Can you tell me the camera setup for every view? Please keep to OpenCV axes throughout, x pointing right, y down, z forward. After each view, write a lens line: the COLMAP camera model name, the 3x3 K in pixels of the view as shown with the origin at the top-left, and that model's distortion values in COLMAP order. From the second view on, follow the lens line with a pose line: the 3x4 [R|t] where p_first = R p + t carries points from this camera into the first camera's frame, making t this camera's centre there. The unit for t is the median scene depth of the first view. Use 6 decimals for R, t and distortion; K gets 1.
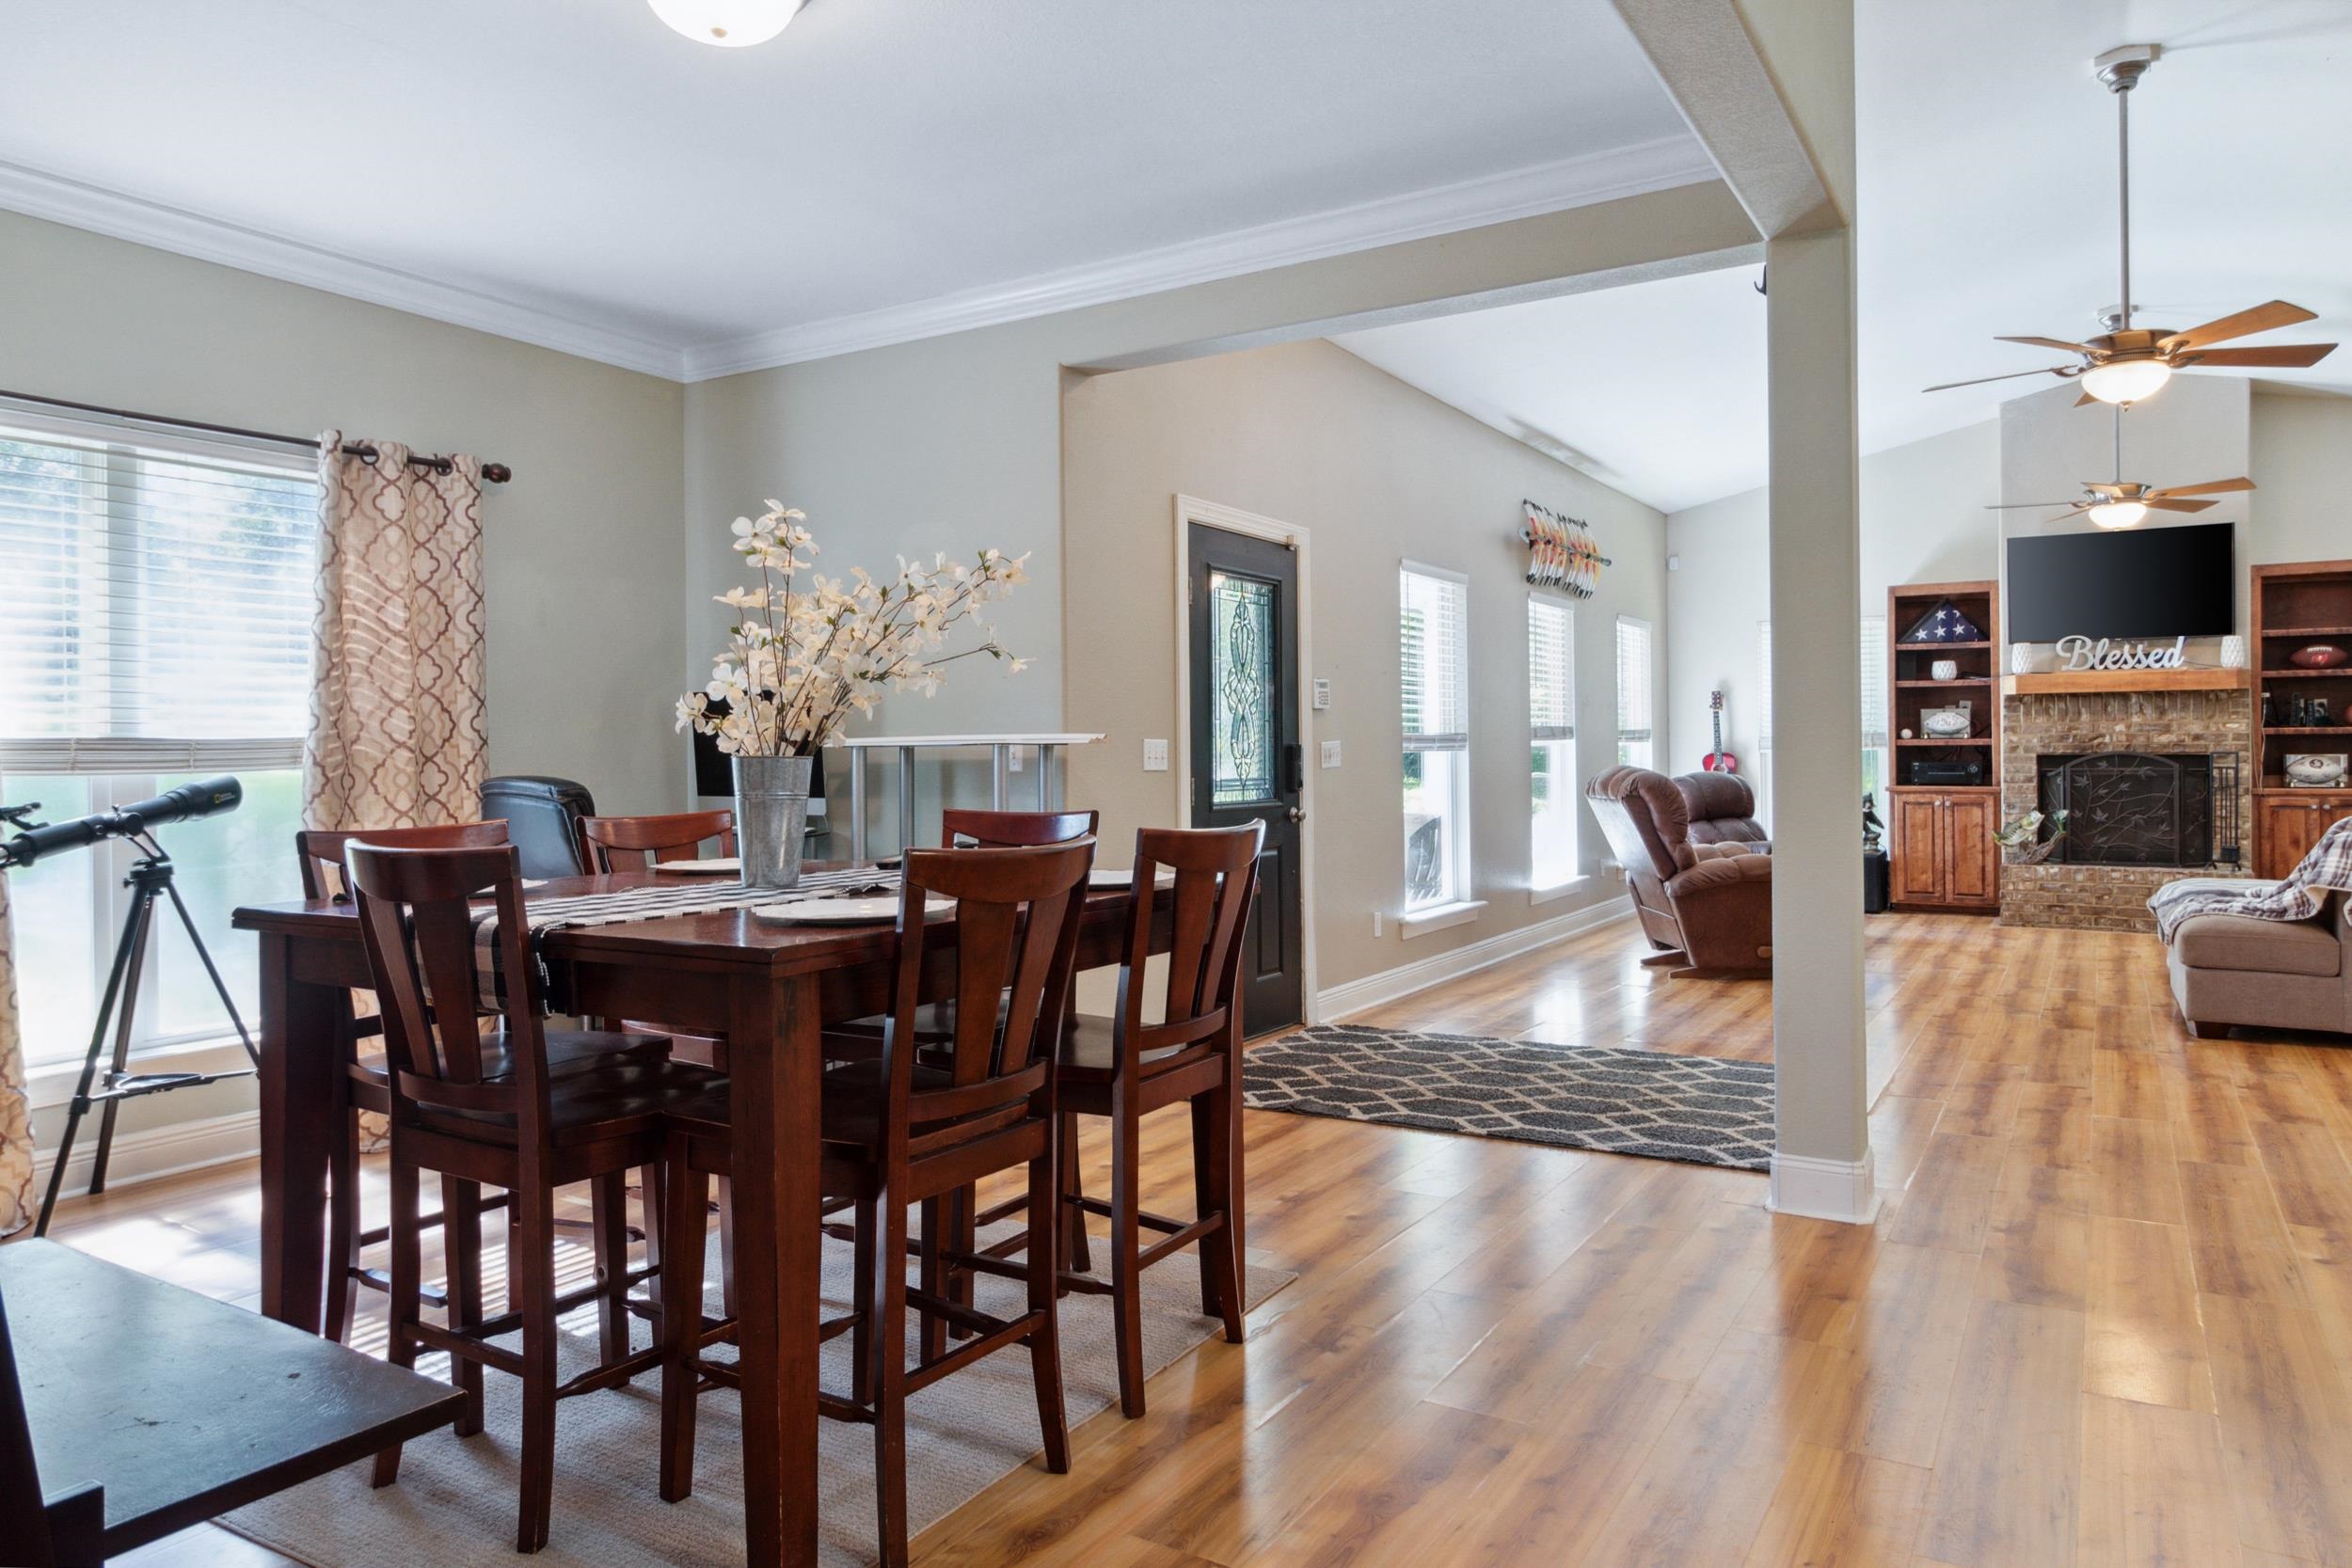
lens RADIAL K [[1526.4, 0, 1174.4], [0, 1526.4, 744.3], [0, 0, 1]] dist [0.011175, -0.002218]
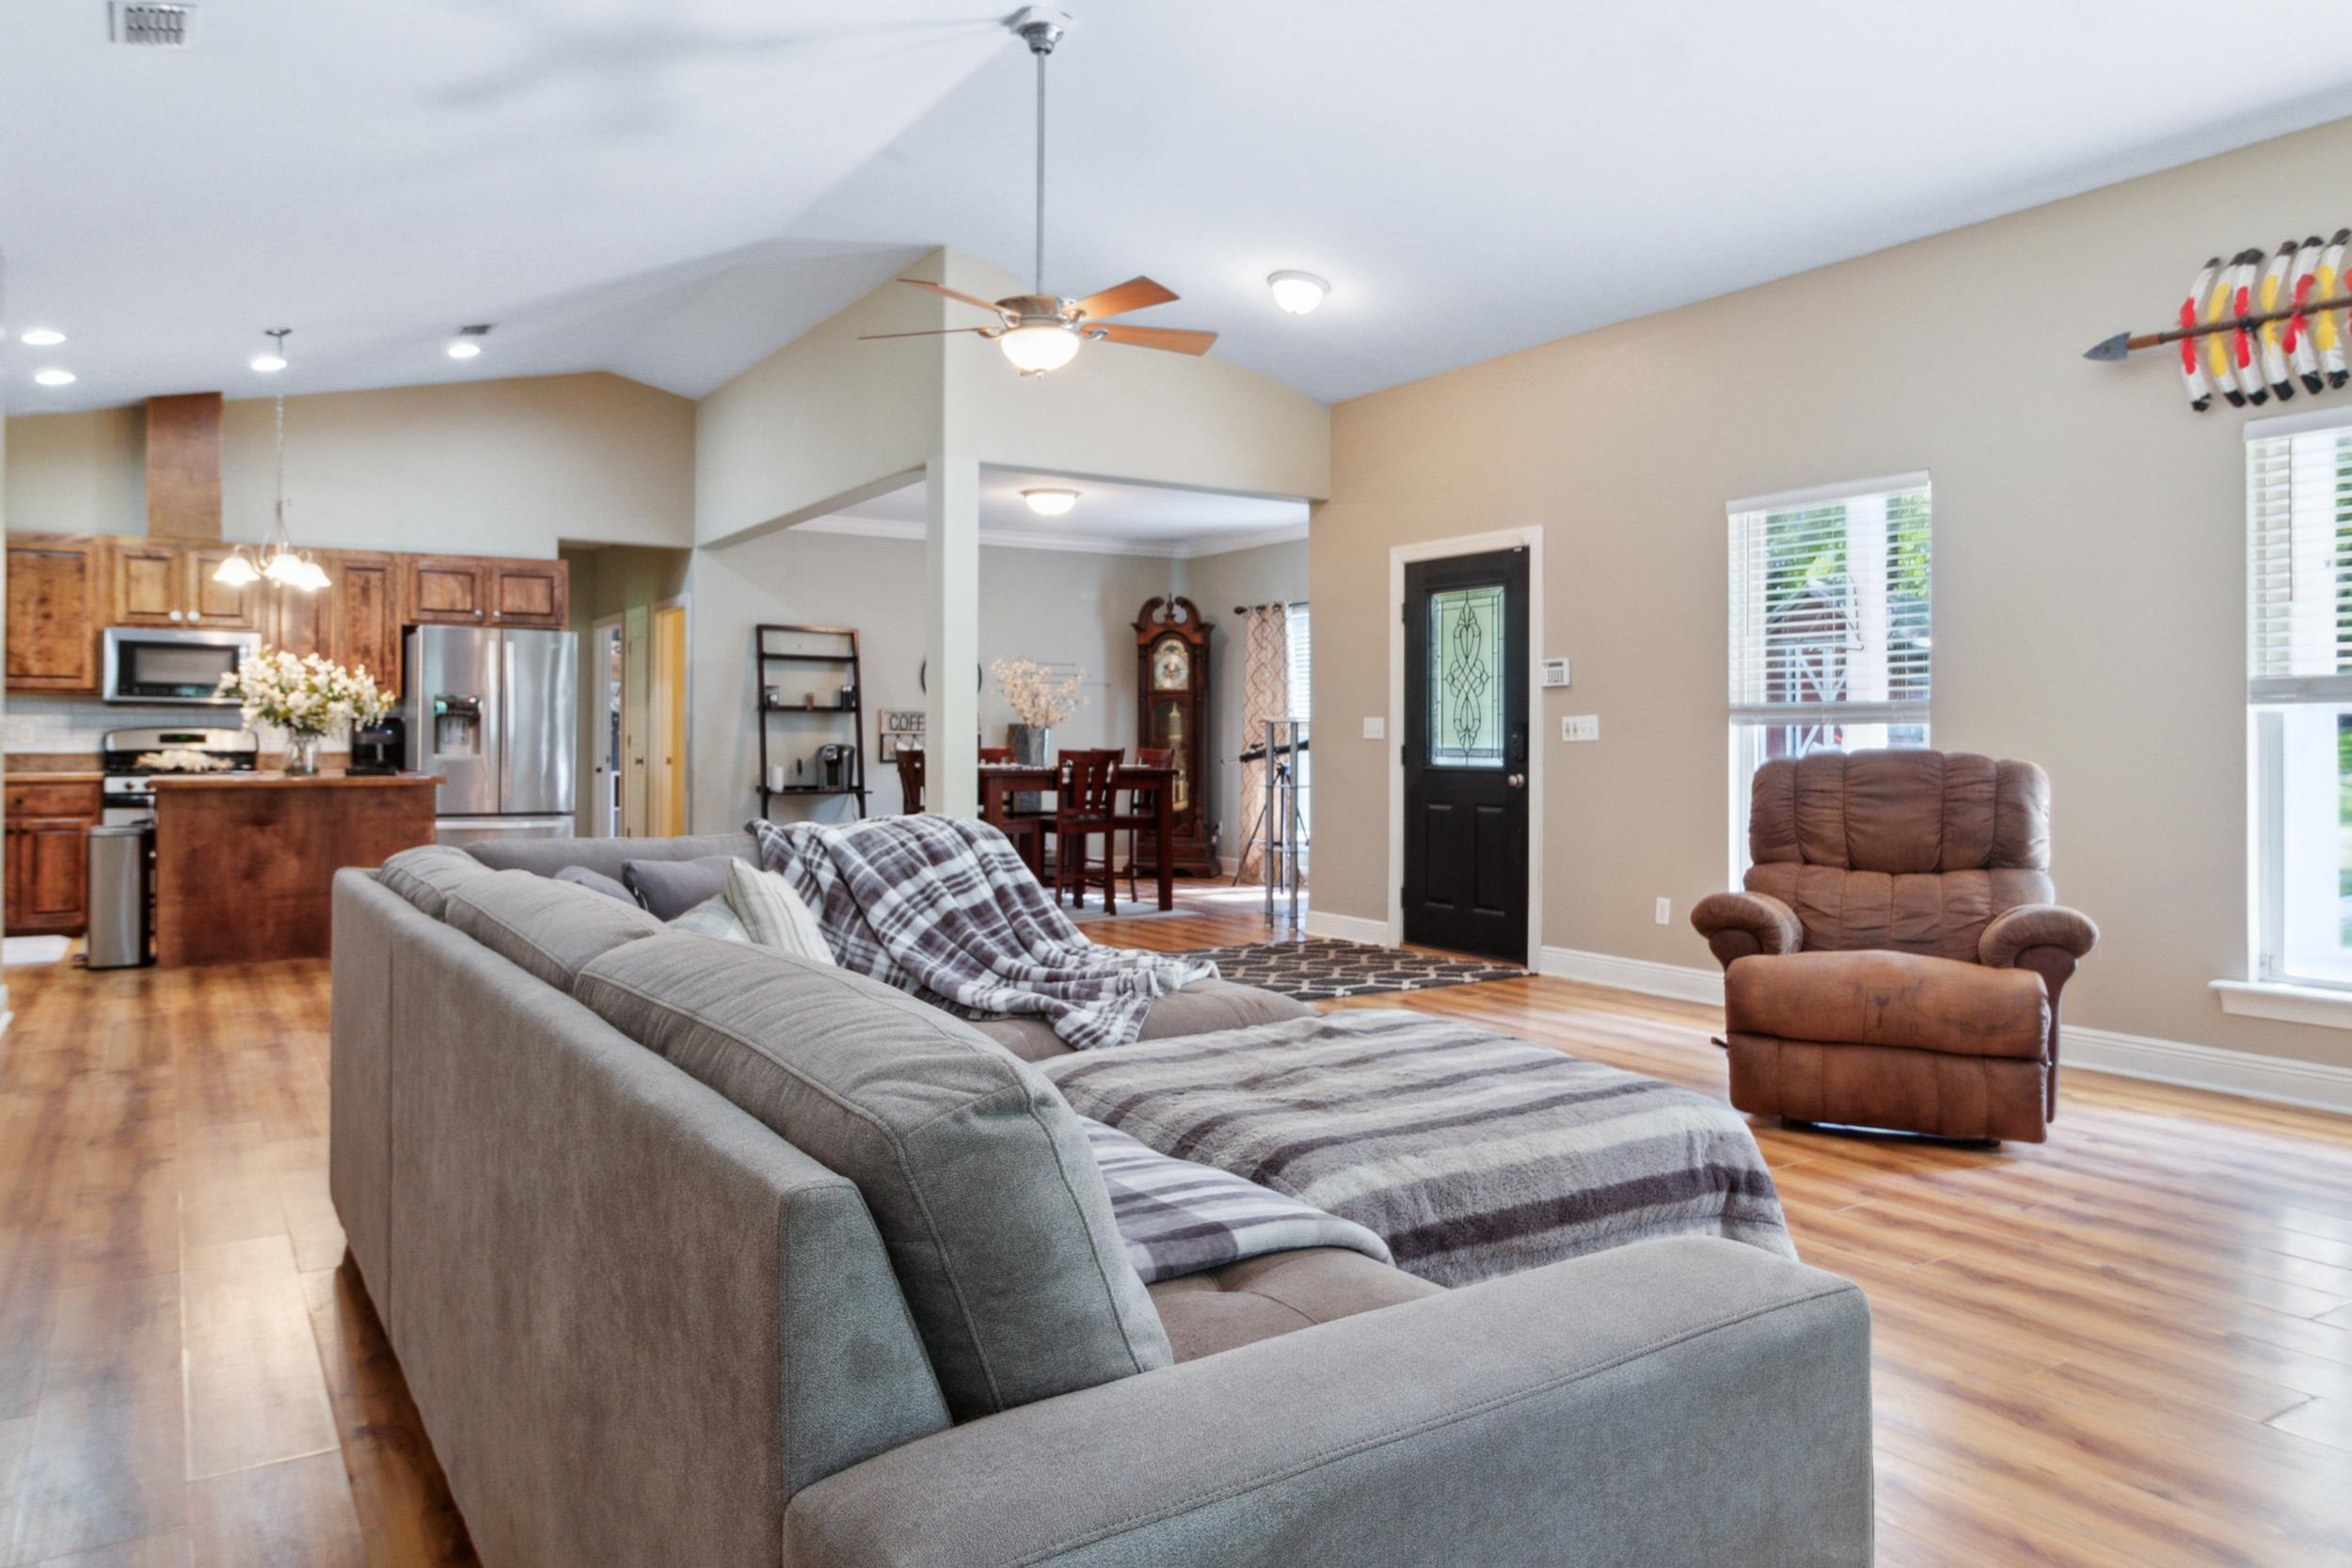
lens RADIAL K [[1526.4, 0, 1121.1], [0, 1526.4, 734.2], [0, 0, 1]] dist [0.011175, -0.002218]
pose [[-0.448079, 0.003004, -0.893989, 0.817941], [0.003225, 0.999993, 0.001744, 0.005330], [0.893988, -0.002101, -0.448086, 0.823358]]
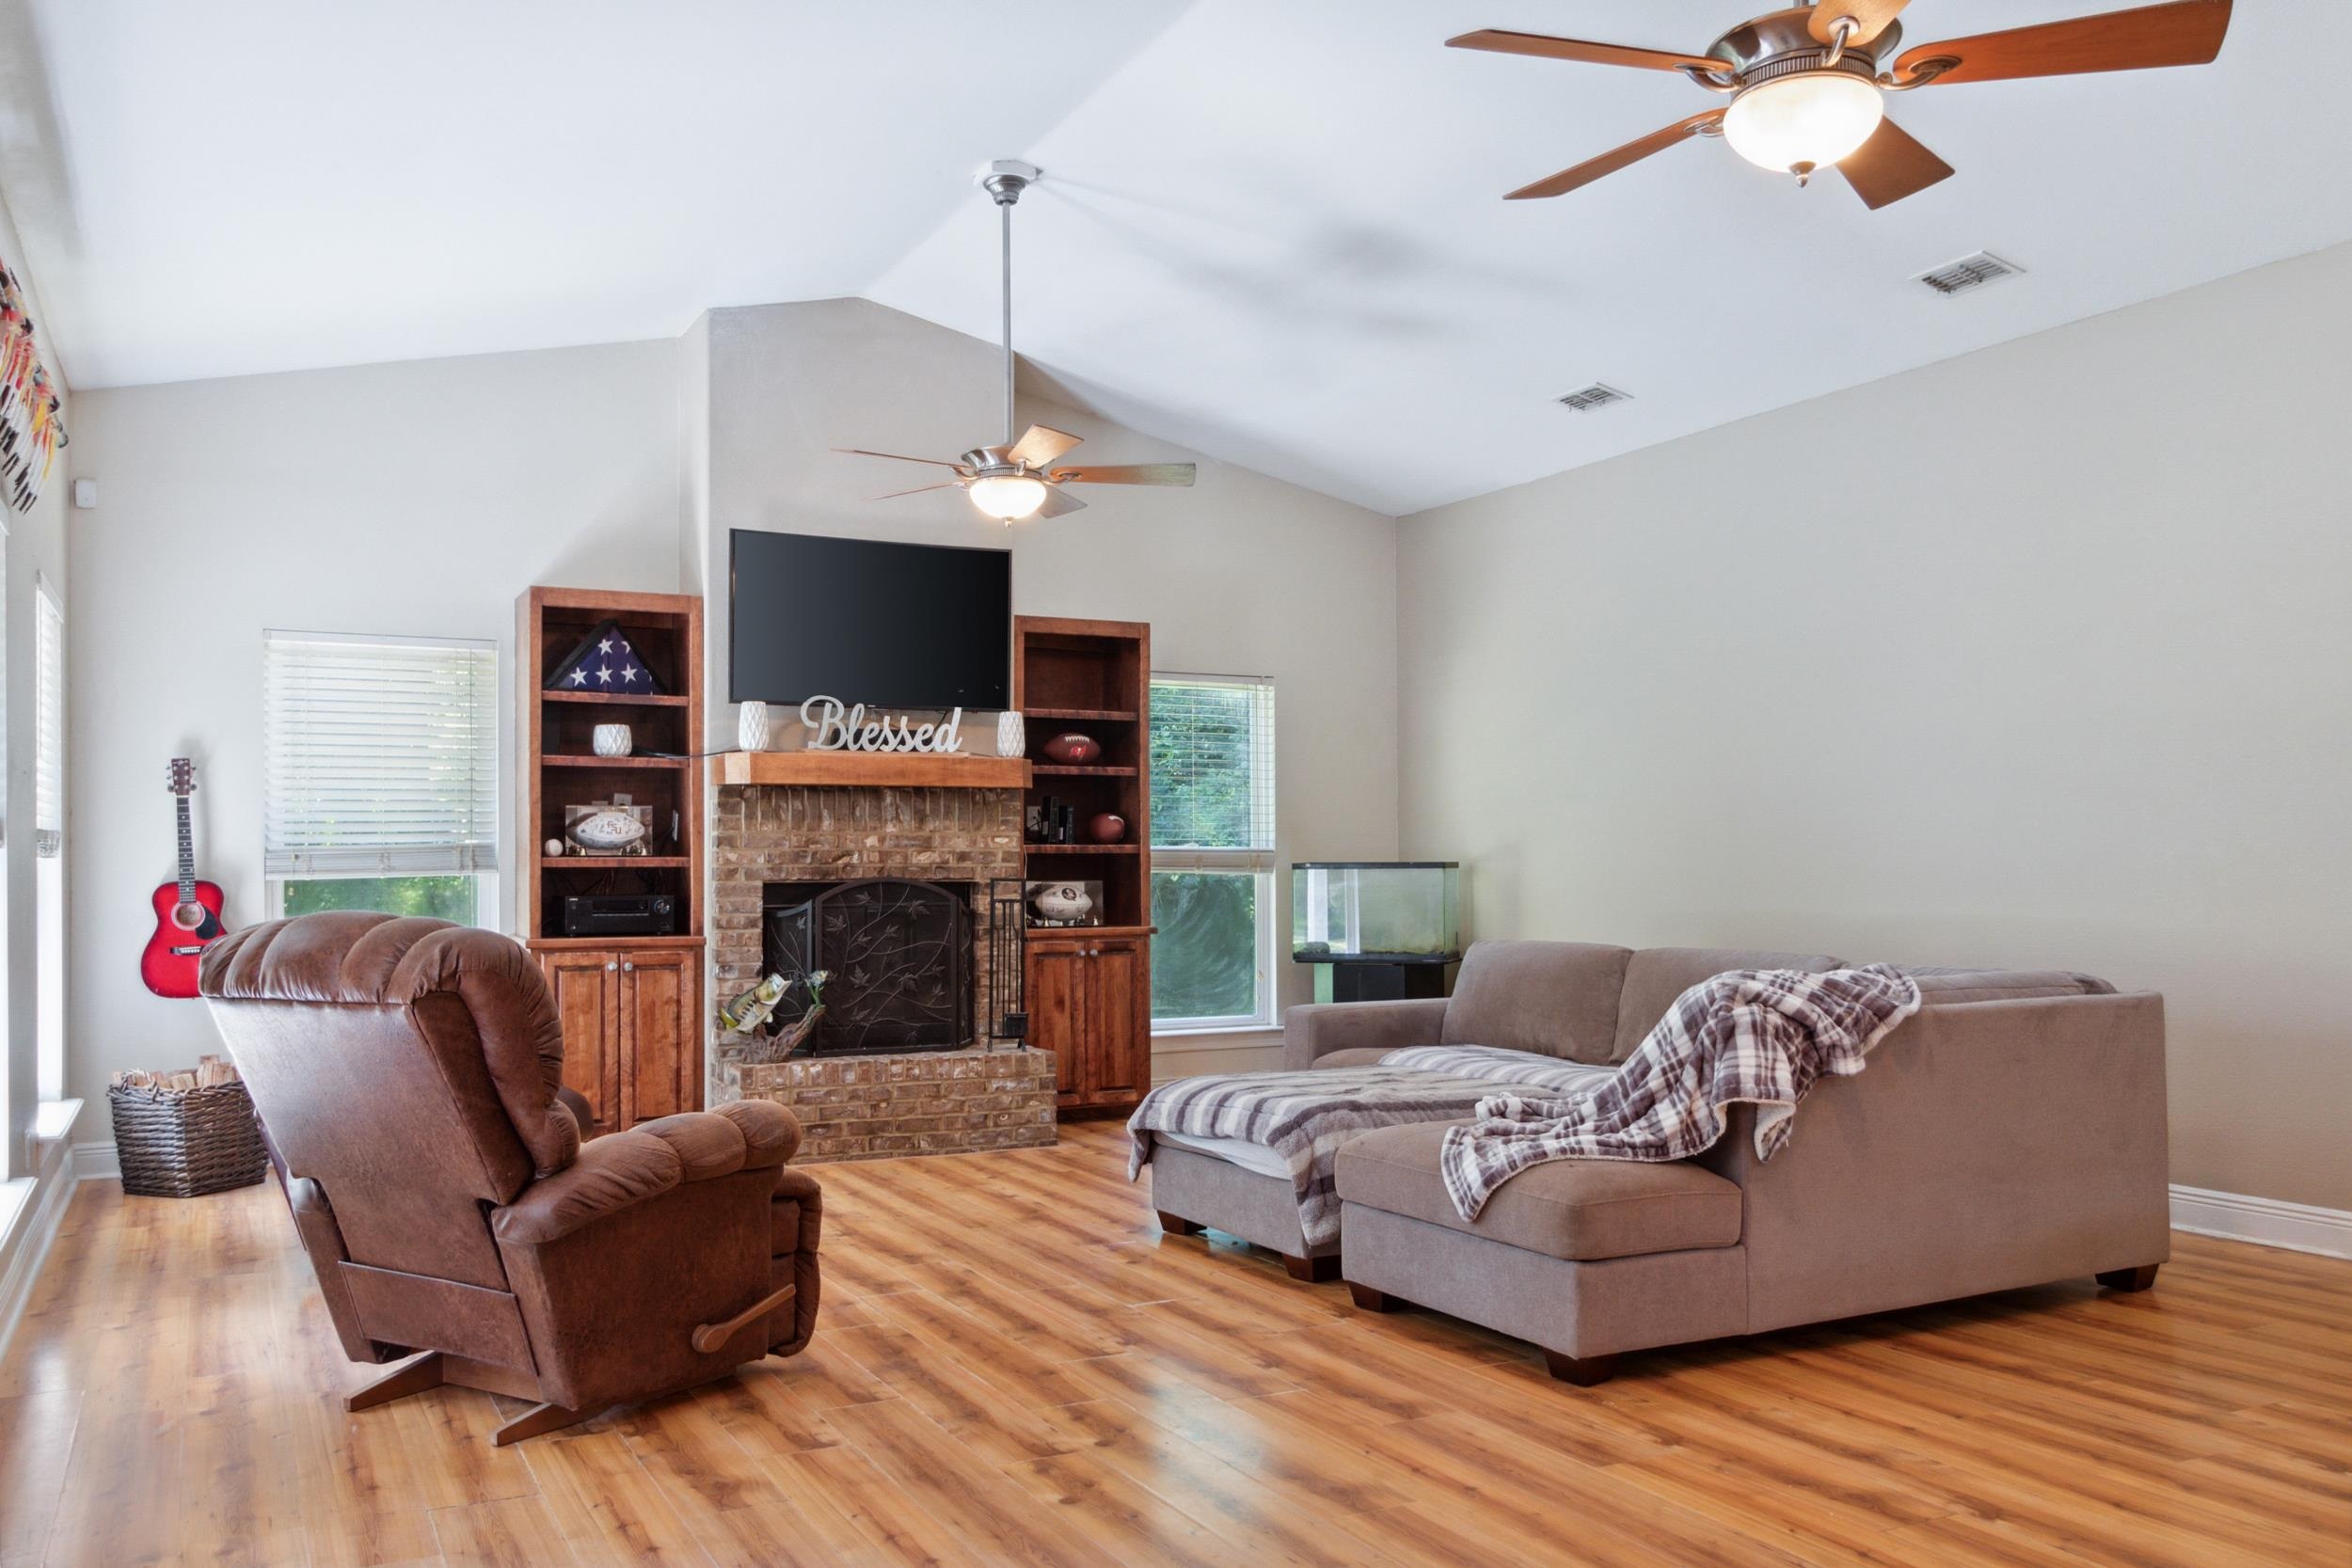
lens RADIAL K [[1875.7, 0, 1176.3], [0, 1875.7, 847.1], [0, 0, 1]] dist [0.002524, -0.007869]
pose [[0.523095, 0.014163, 0.852156, 0.001334], [-0.002003, 0.999880, -0.015388, 0.003745], [-0.852272, 0.006343, 0.523061, 0.473685]]
